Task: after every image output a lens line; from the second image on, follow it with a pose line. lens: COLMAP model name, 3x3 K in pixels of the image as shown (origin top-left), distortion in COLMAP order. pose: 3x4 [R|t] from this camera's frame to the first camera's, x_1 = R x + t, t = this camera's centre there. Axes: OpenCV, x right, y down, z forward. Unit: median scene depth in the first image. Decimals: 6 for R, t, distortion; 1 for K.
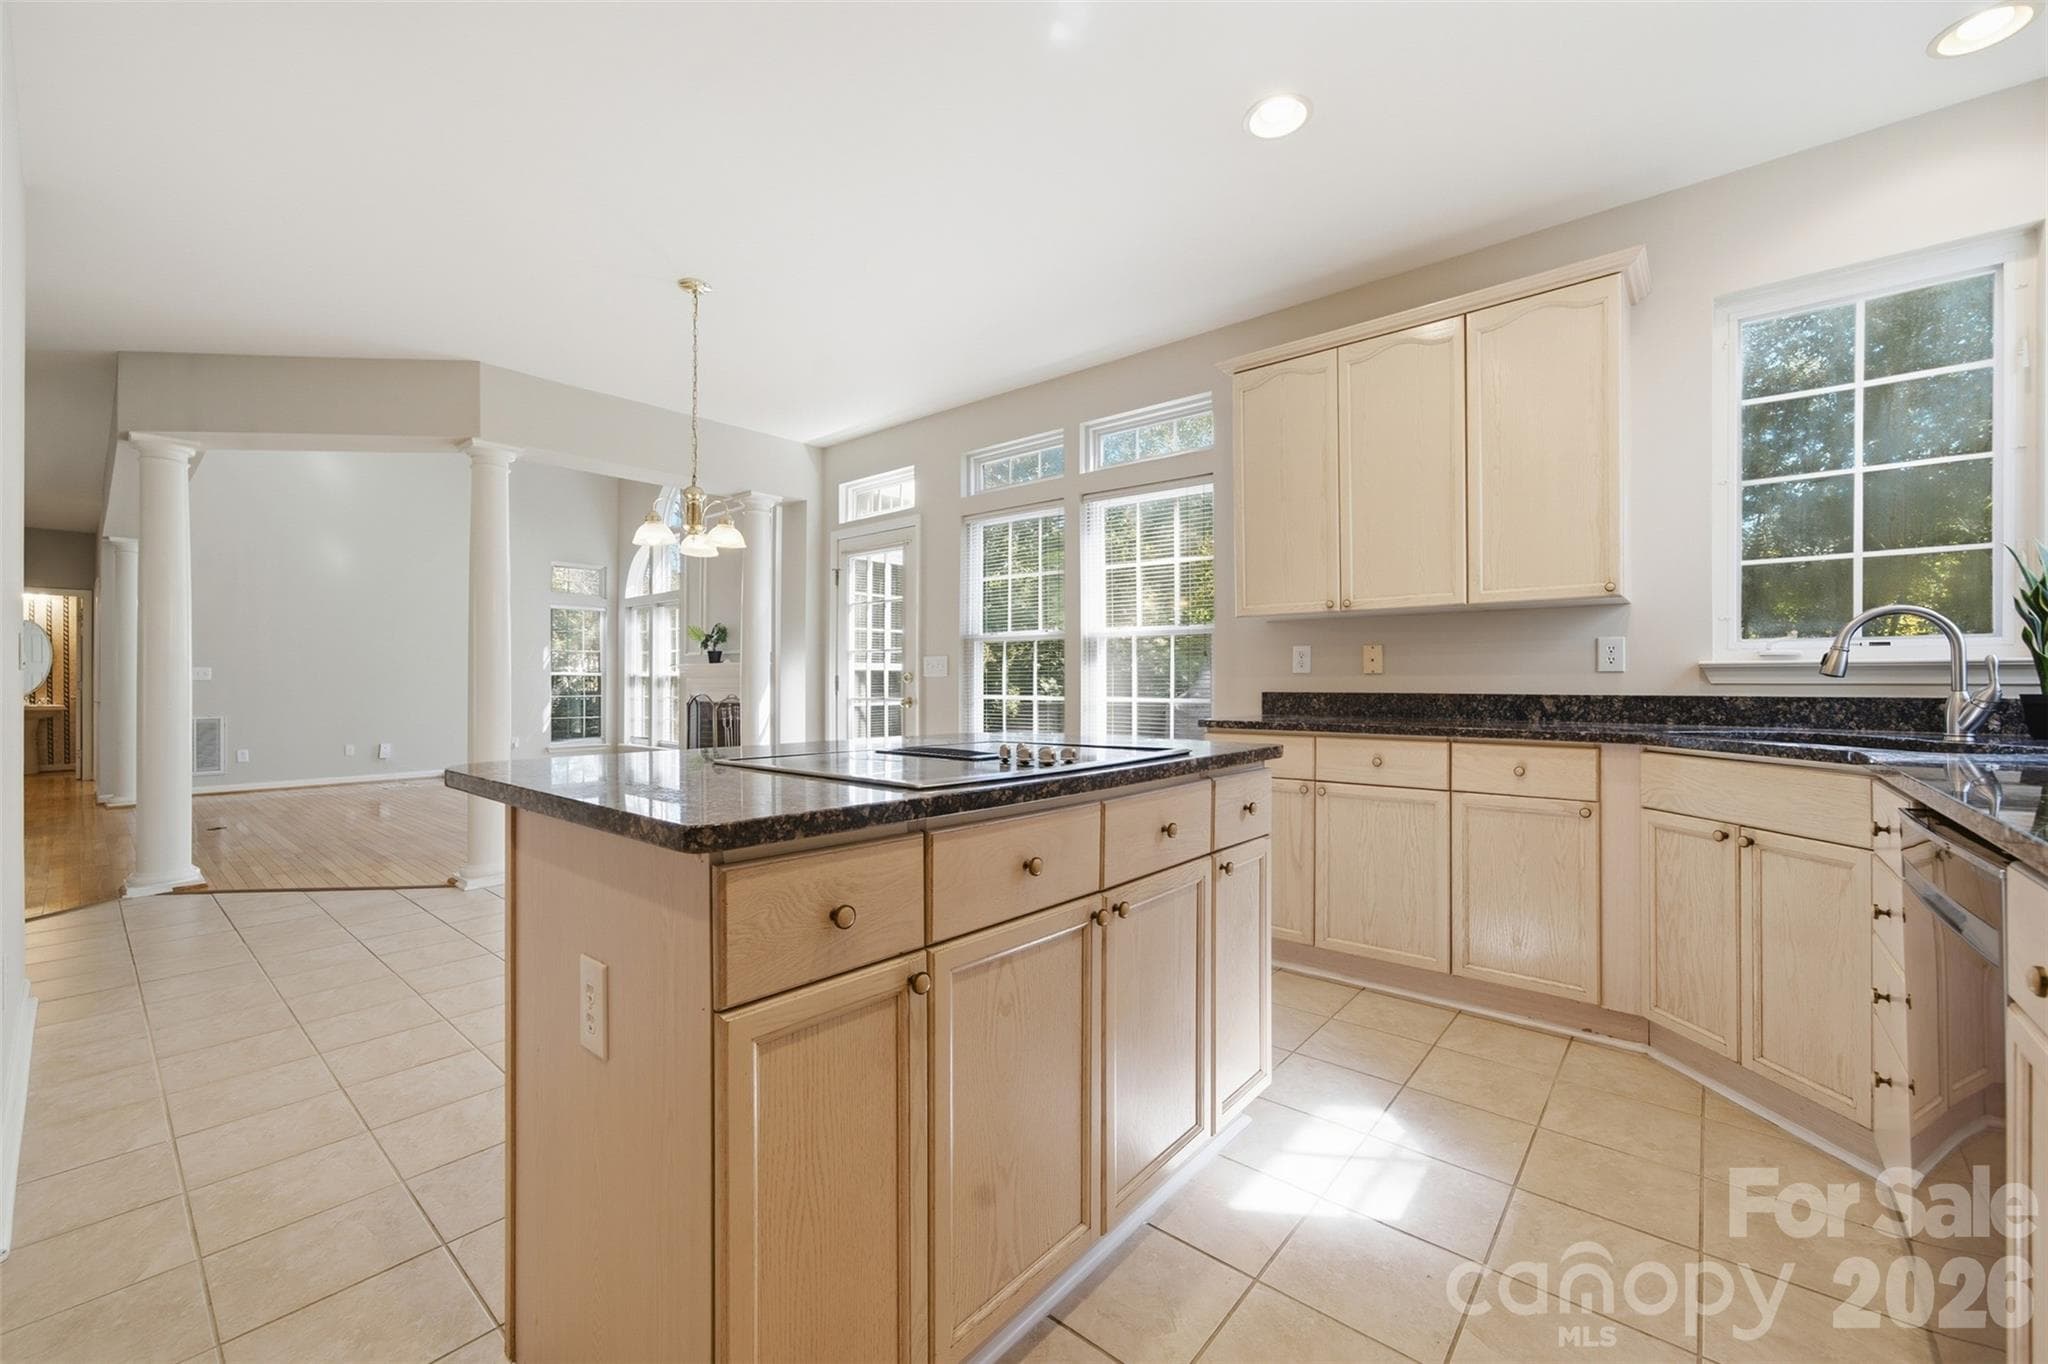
lens RADIAL K [[812.3, 0, 1024.0], [0, 812.3, 682.0], [0, 0, 1]] dist [-0.001075, -0.000139]
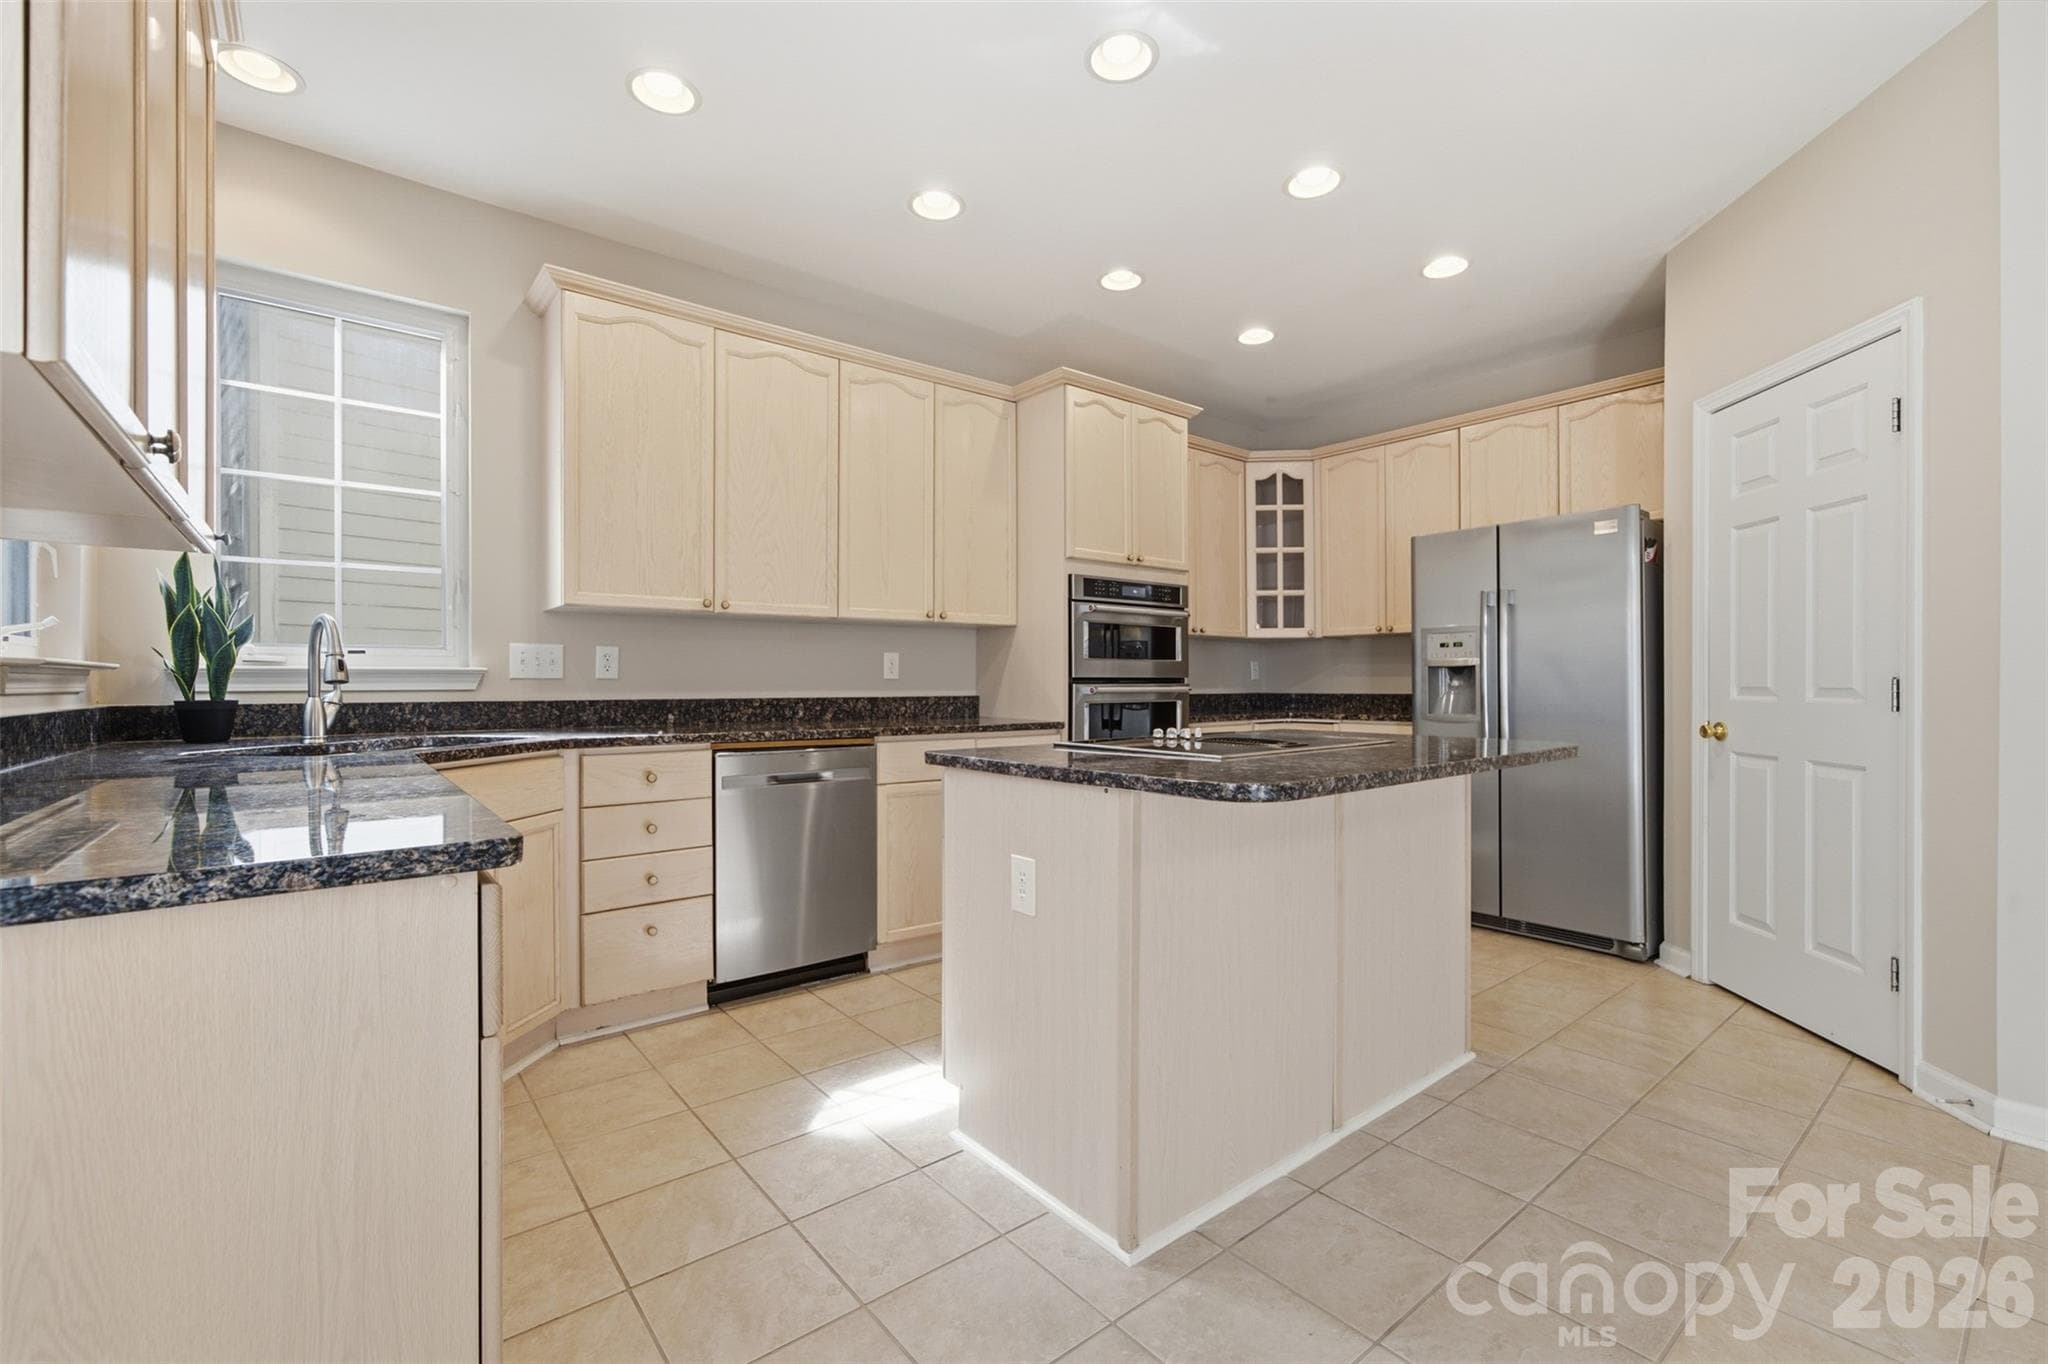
lens RADIAL K [[879.3, 0, 1029.9], [0, 879.3, 680.4], [0, 0, 1]] dist [-0.025026, 0.021140]
pose [[-0.981471, 0.002491, 0.191593, -0.011049], [0.001661, 0.999989, -0.004491, -0.002382], [-0.191602, -0.004090, -0.981464, 1.175442]]
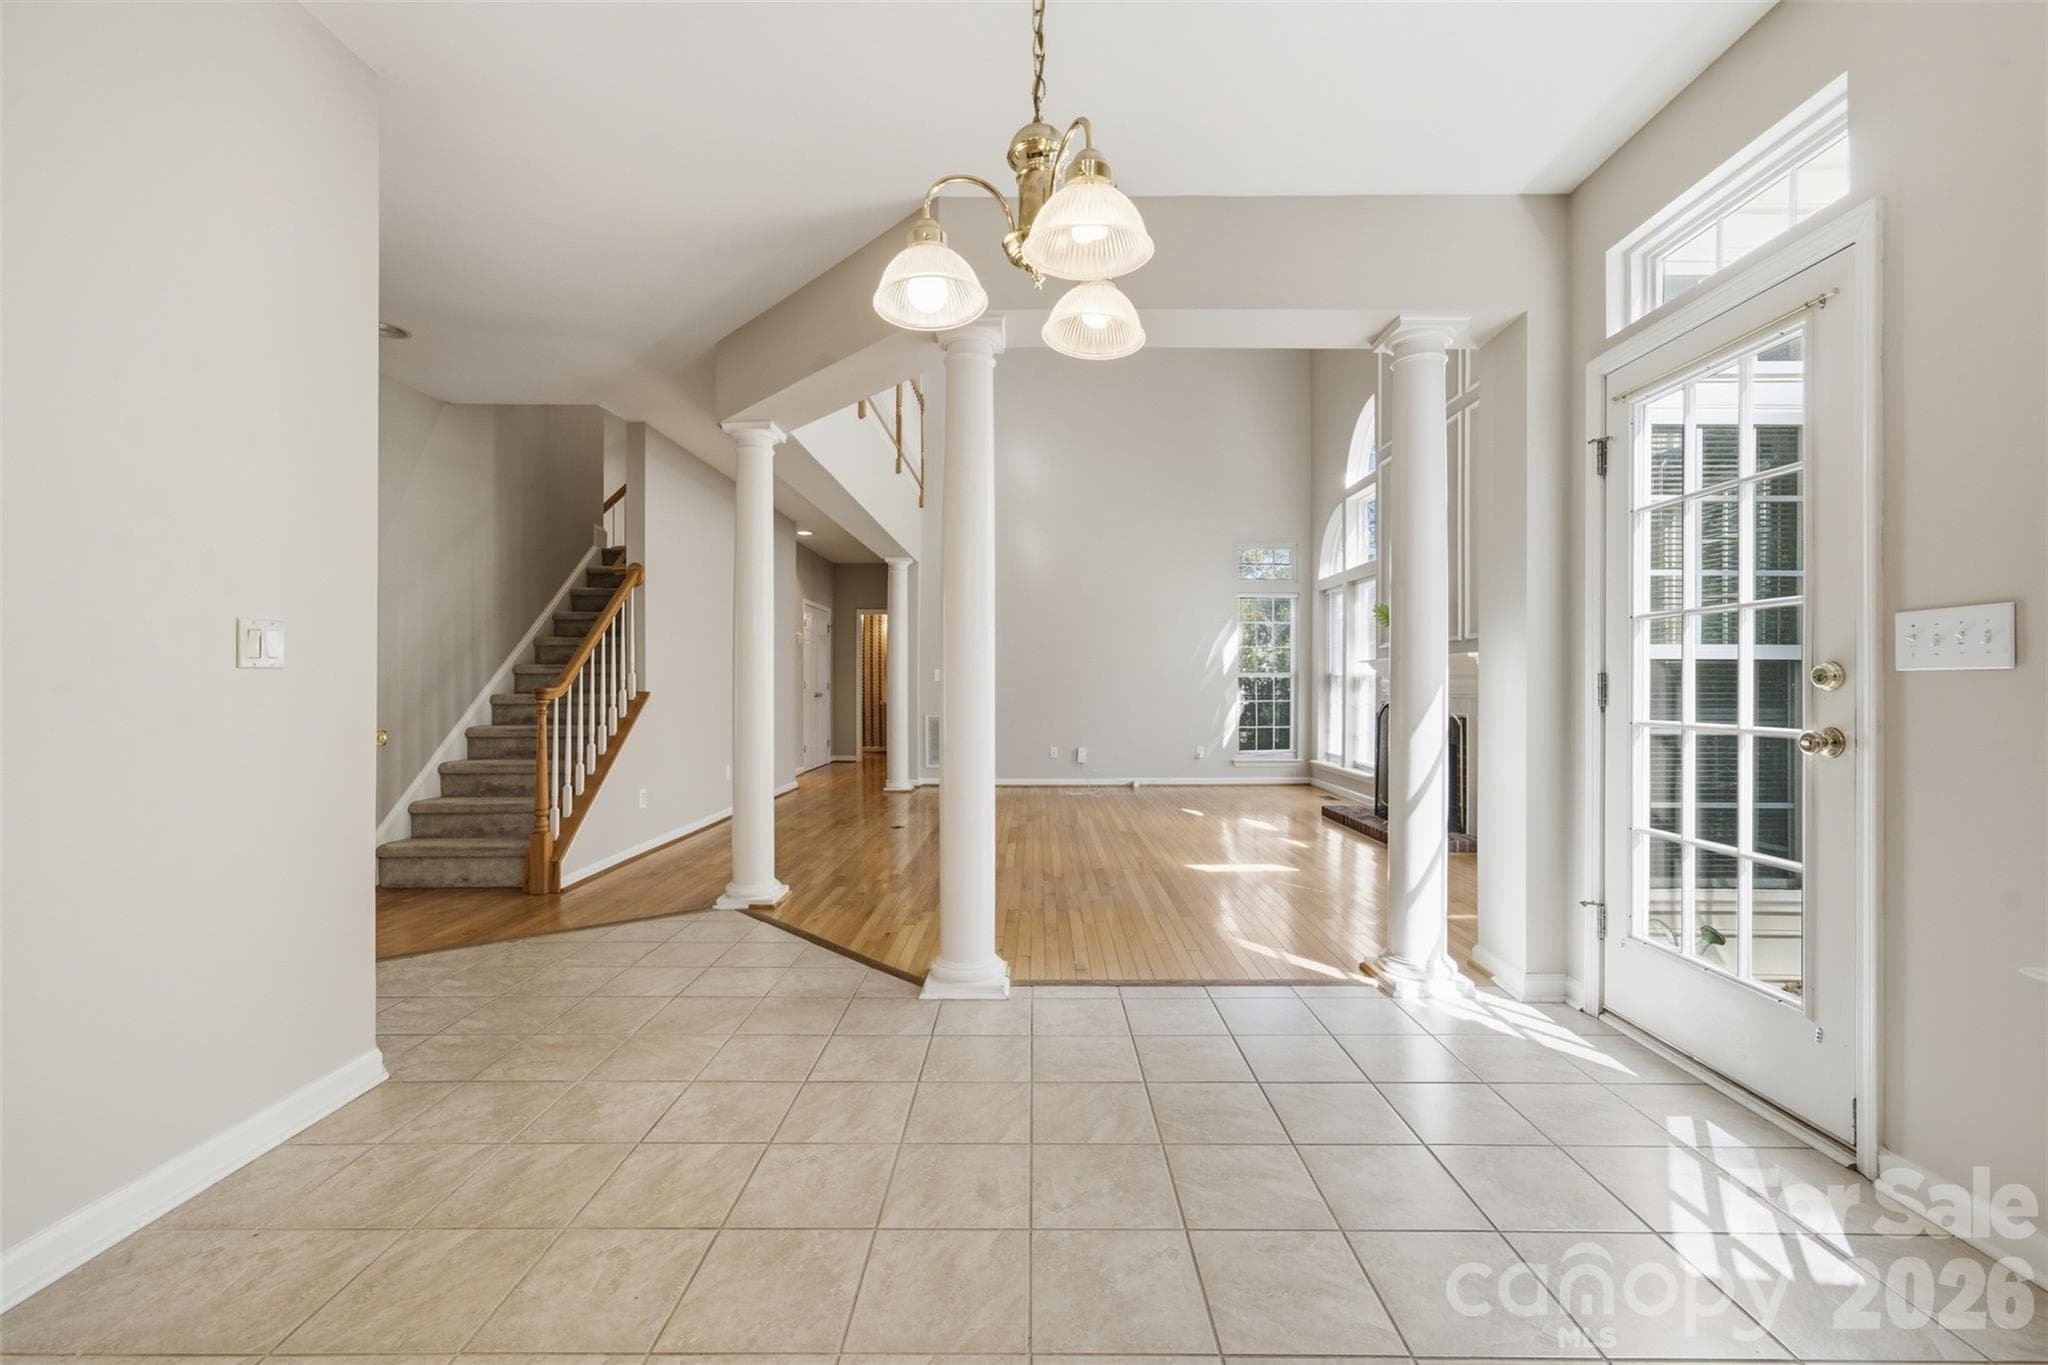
lens RADIAL K [[826.7, 0, 1011.2], [0, 826.7, 680.6], [0, 0, 1]] dist [-0.000494, 0.000052]
pose [[0.631250, -0.002161, -0.775577, -0.136365], [0.000369, 0.999997, -0.002485, -0.003820], [0.775580, 0.001282, 0.631248, 0.769202]]
